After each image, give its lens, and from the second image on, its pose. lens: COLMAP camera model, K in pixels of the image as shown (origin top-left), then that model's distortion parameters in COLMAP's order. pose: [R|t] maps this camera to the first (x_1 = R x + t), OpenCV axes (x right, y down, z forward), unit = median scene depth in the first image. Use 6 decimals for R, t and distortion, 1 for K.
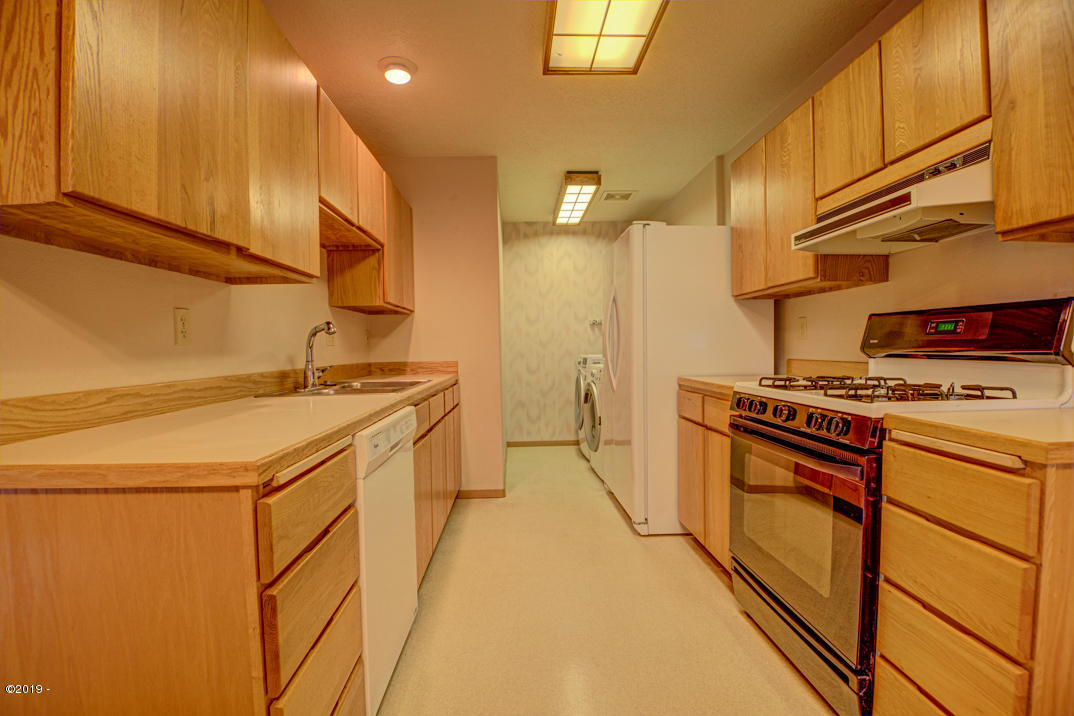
lens RADIAL K [[495.0, 0, 531.6], [0, 495.0, 360.2], [0, 0, 1]] dist [-0.013815, -0.015649]
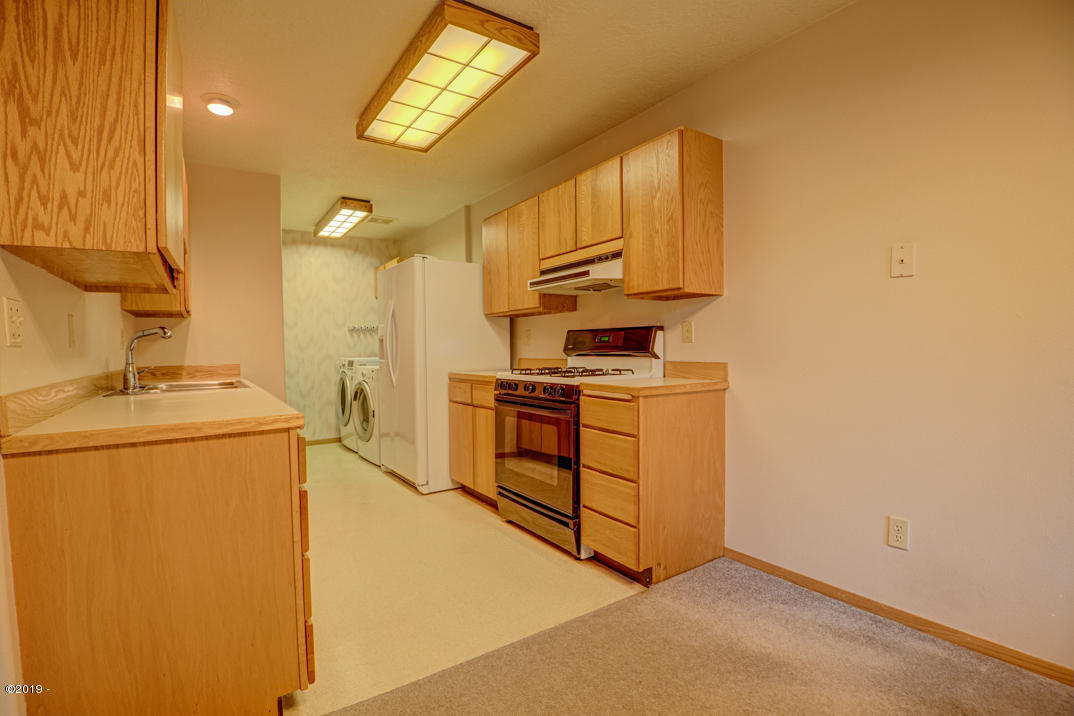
lens RADIAL K [[495.0, 0, 531.6], [0, 495.0, 360.2], [0, 0, 1]] dist [-0.013815, -0.015649]
pose [[0.848989, -0.010256, 0.528310, -0.325168], [0.015217, 0.999871, -0.005044, 0.015296], [-0.528191, 0.012321, 0.849036, -0.388067]]
